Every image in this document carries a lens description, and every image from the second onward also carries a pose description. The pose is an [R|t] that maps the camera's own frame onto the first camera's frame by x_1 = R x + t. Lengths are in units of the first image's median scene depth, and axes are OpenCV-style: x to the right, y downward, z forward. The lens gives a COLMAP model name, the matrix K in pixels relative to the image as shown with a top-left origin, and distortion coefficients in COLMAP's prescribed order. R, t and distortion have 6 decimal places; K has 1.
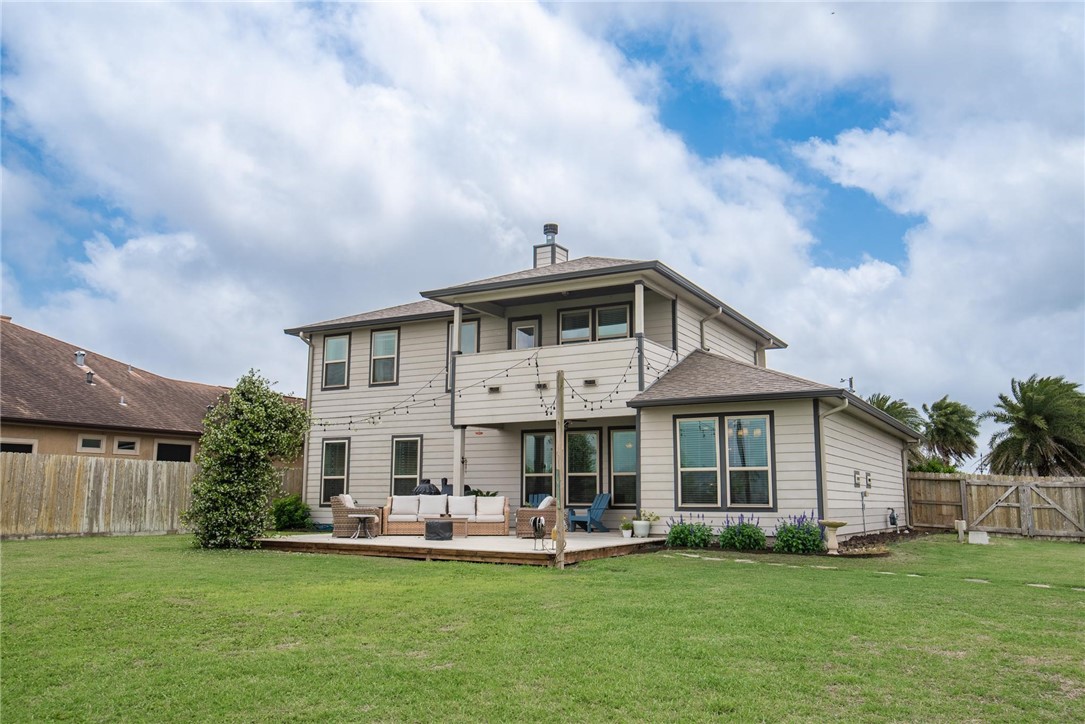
lens RADIAL K [[900.3, 0, 538.9], [0, 900.3, 359.9], [0, 0, 1]] dist [0.076423, 0.007334]
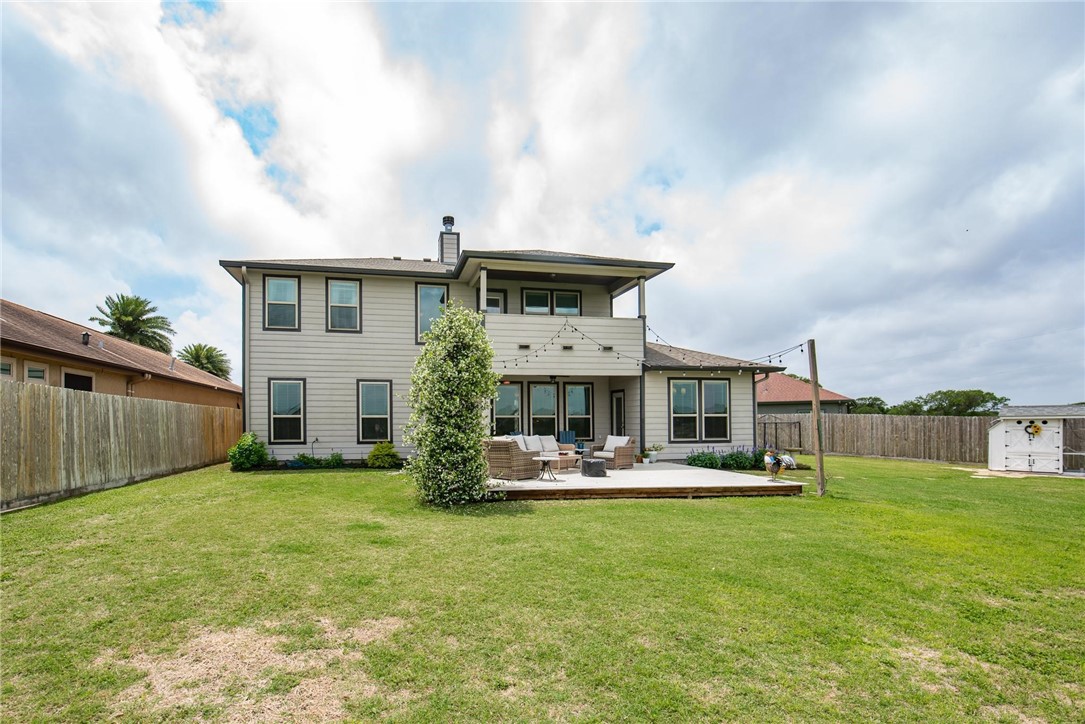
lens RADIAL K [[508.9, 0, 485.1], [0, 508.9, 417.5], [0, 0, 1]] dist [0.001918, -0.000567]
pose [[0.764458, 0.001079, 0.644673, -0.484581], [-0.093707, 0.989564, 0.109462, 0.052043], [-0.637827, -0.144089, 0.756581, 0.468604]]
